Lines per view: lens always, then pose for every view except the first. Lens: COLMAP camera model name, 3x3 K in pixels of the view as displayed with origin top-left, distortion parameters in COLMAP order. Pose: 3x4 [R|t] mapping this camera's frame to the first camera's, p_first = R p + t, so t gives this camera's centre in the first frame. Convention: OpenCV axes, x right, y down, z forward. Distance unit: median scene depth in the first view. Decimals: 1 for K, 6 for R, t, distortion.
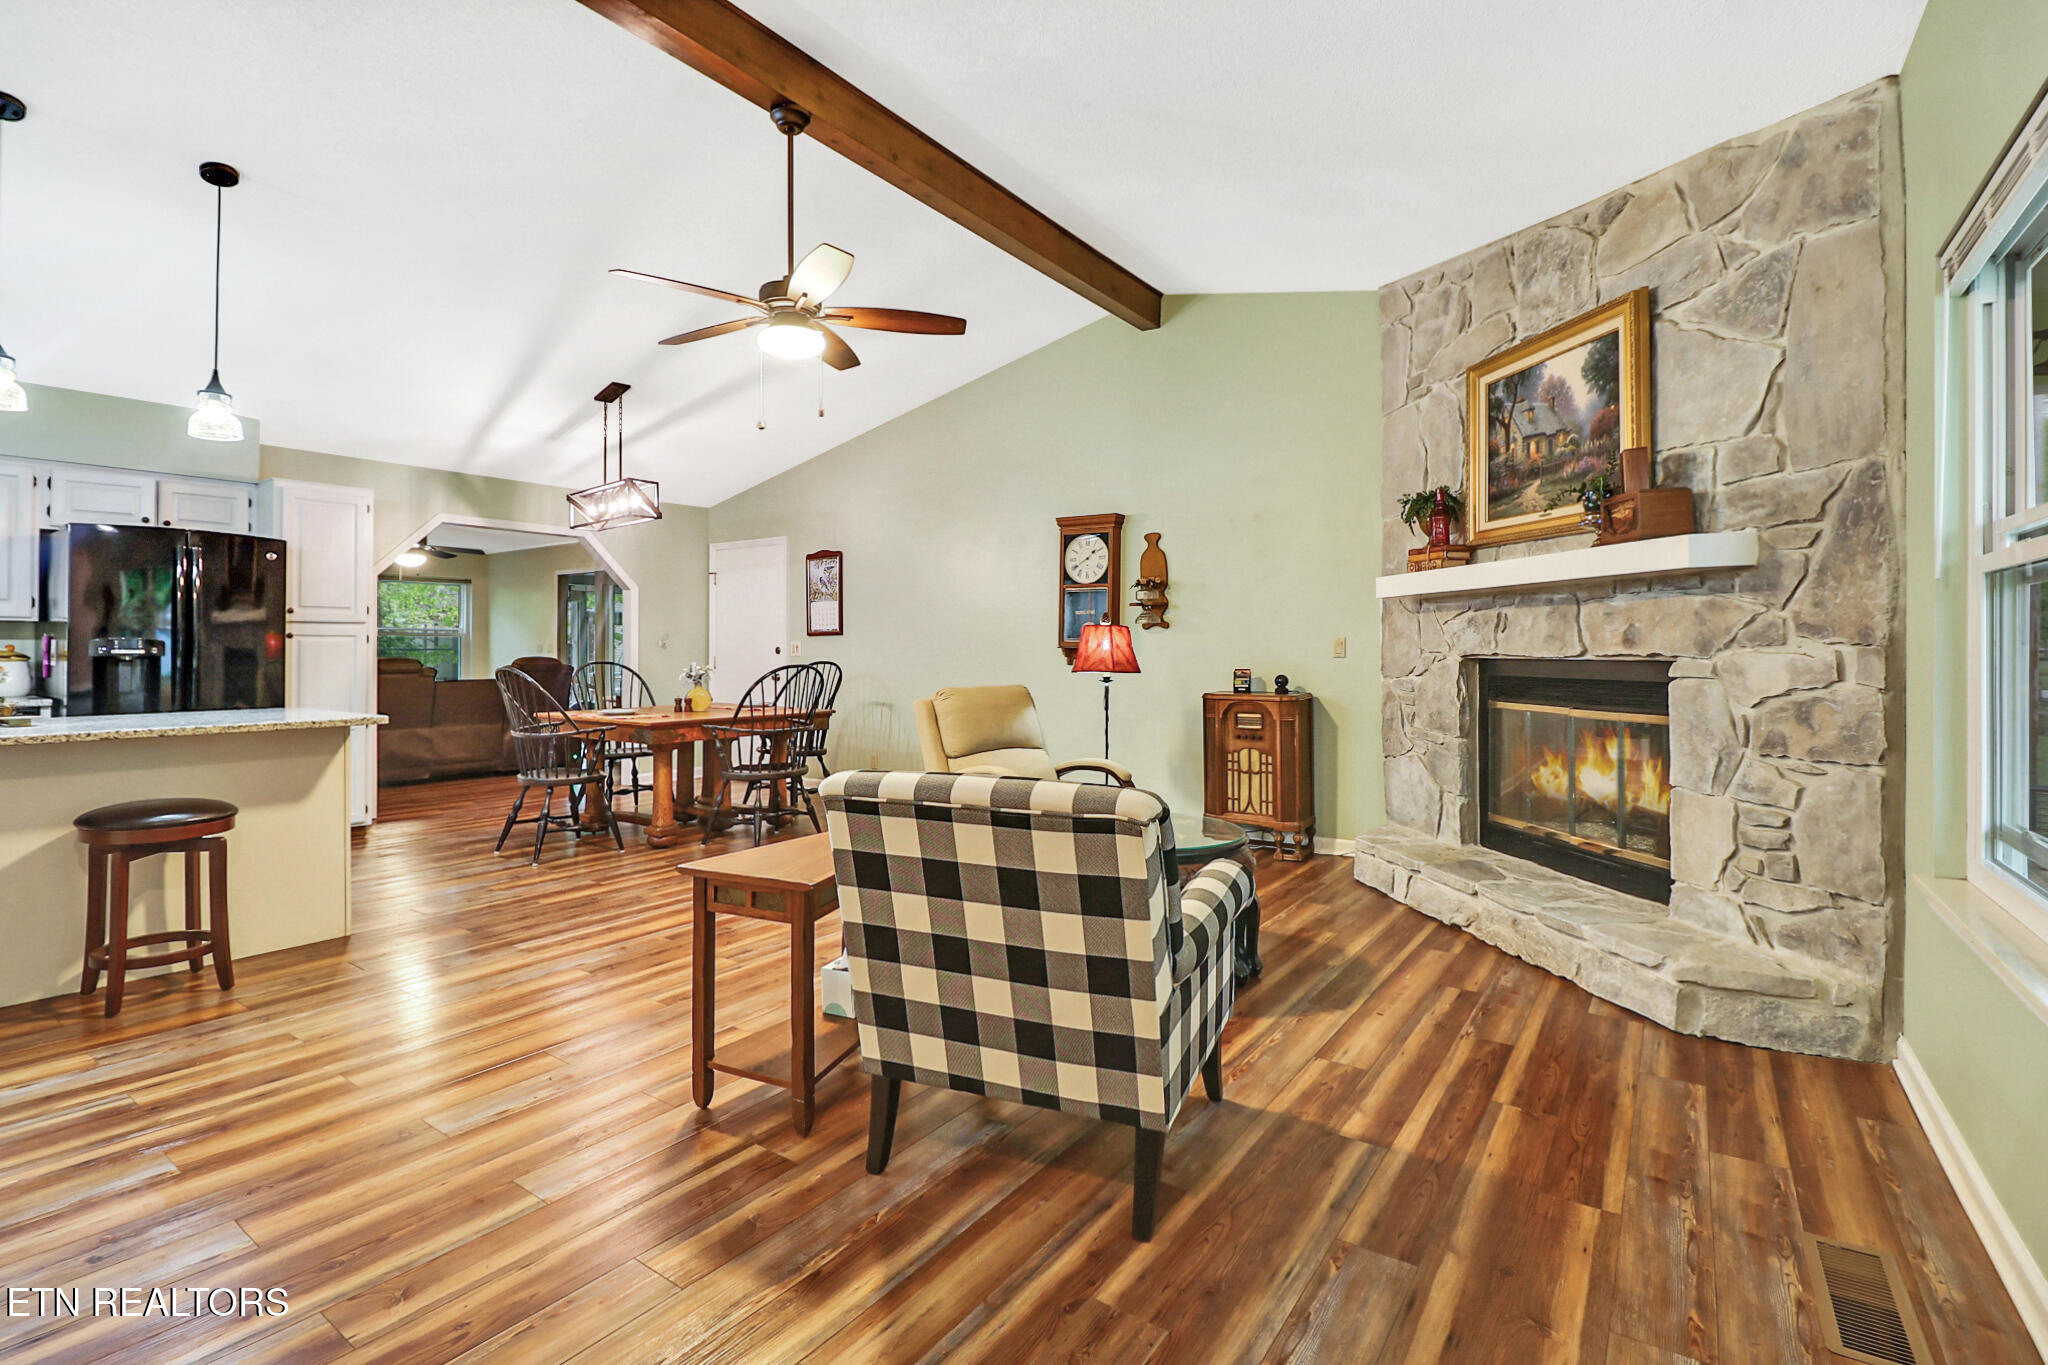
lens RADIAL K [[942.2, 0, 1013.4], [0, 942.2, 648.7], [0, 0, 1]] dist [0.001471, -0.016533]
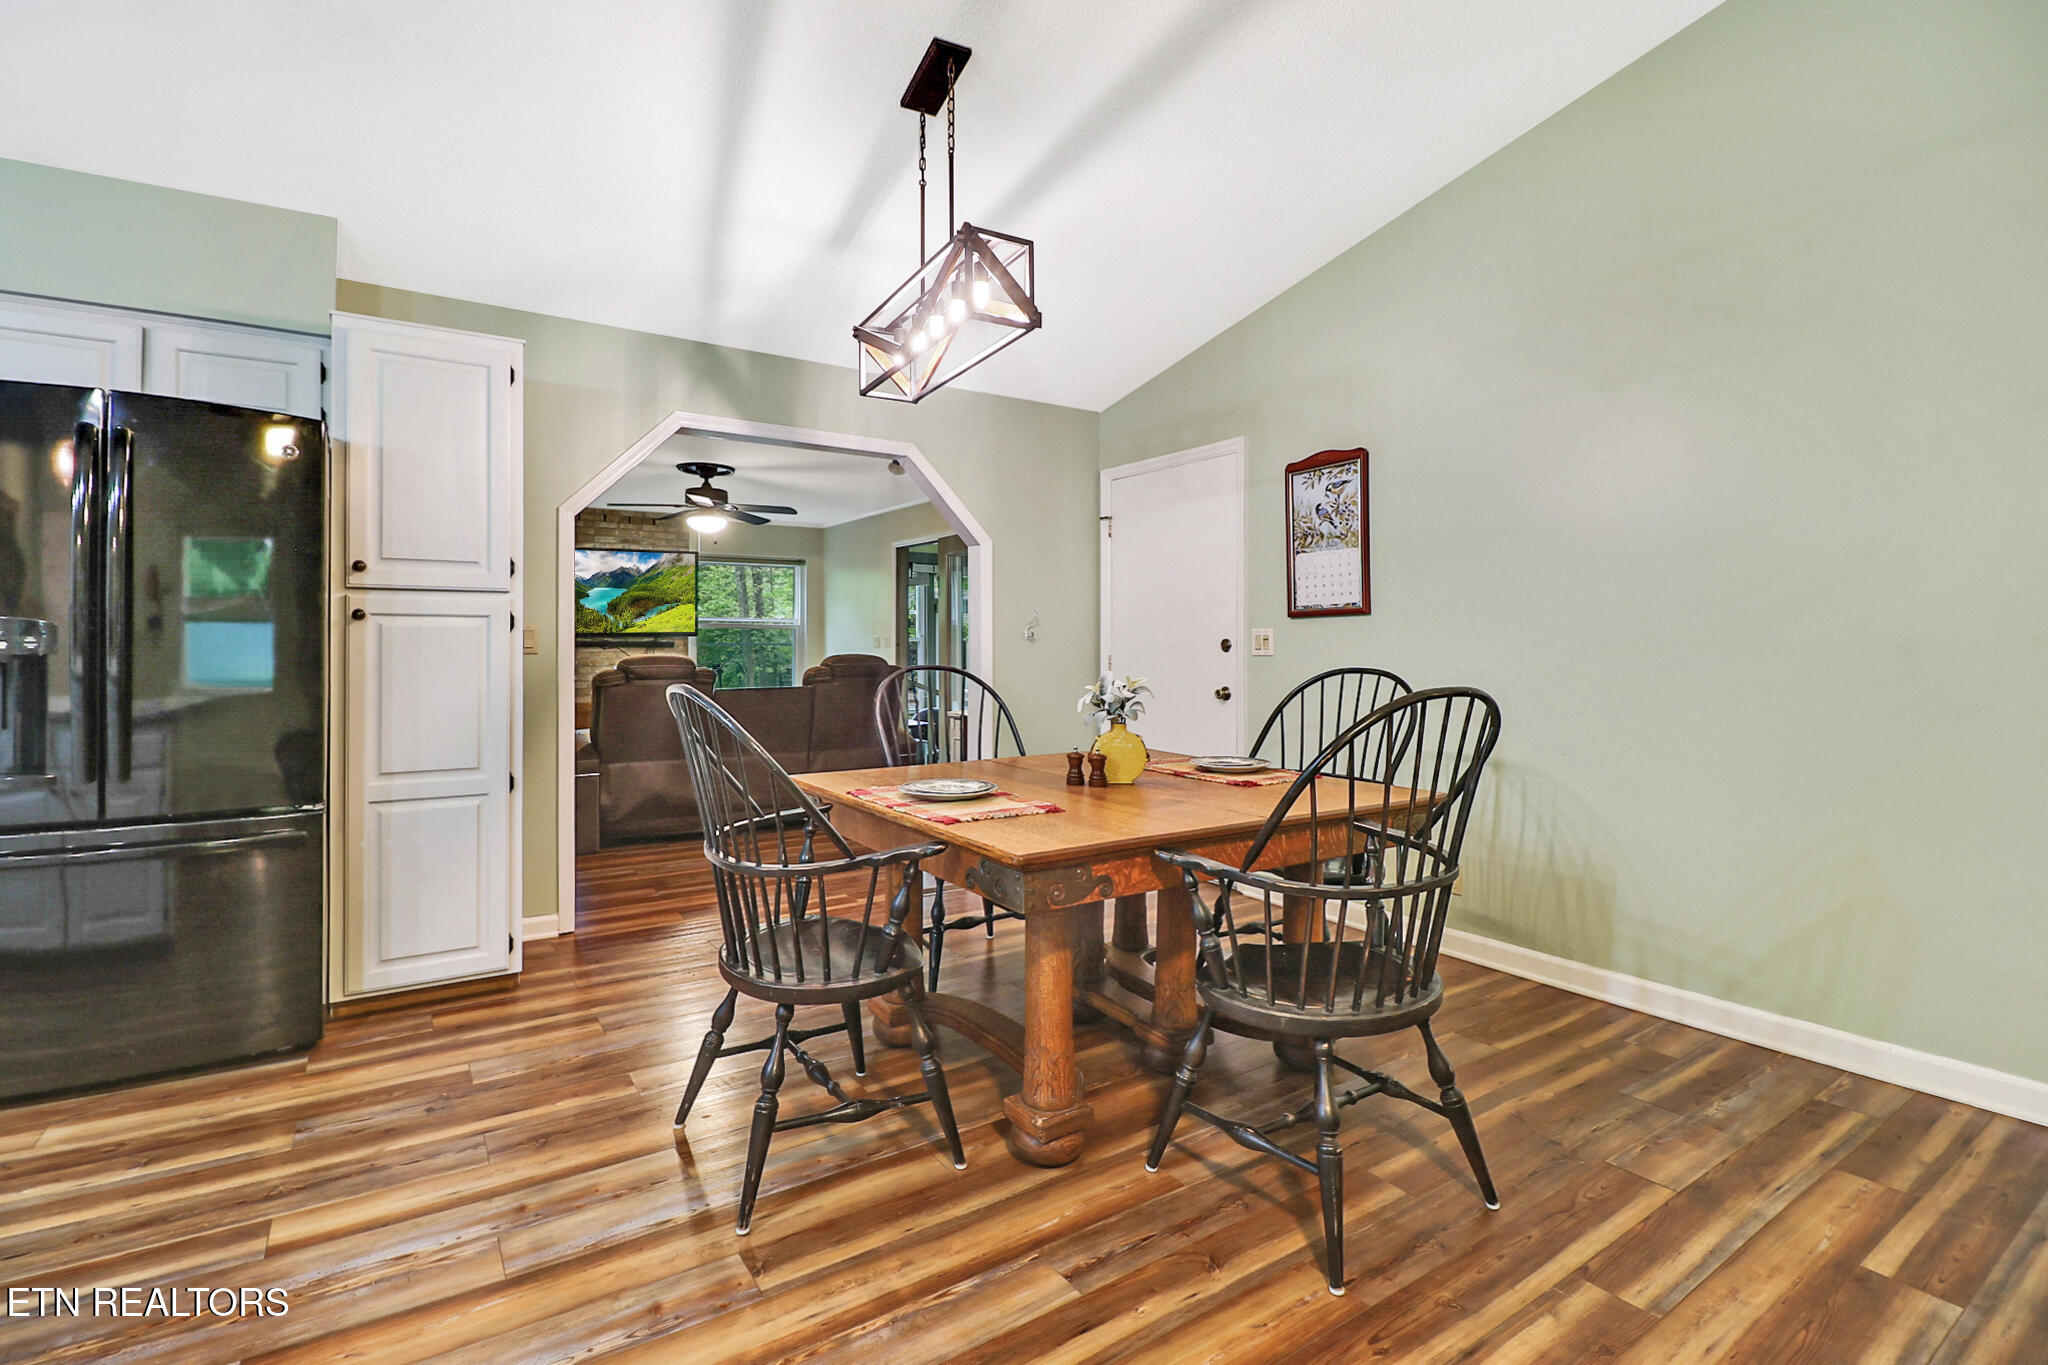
lens RADIAL K [[932.1, 0, 1009.0], [0, 932.1, 660.2], [0, 0, 1]] dist [-0.000430, -0.015545]
pose [[0.934220, 0.005406, -0.356657, -0.360479], [0.000340, 0.999871, 0.016046, 0.003622], [0.356698, -0.015112, 0.934098, 0.916959]]
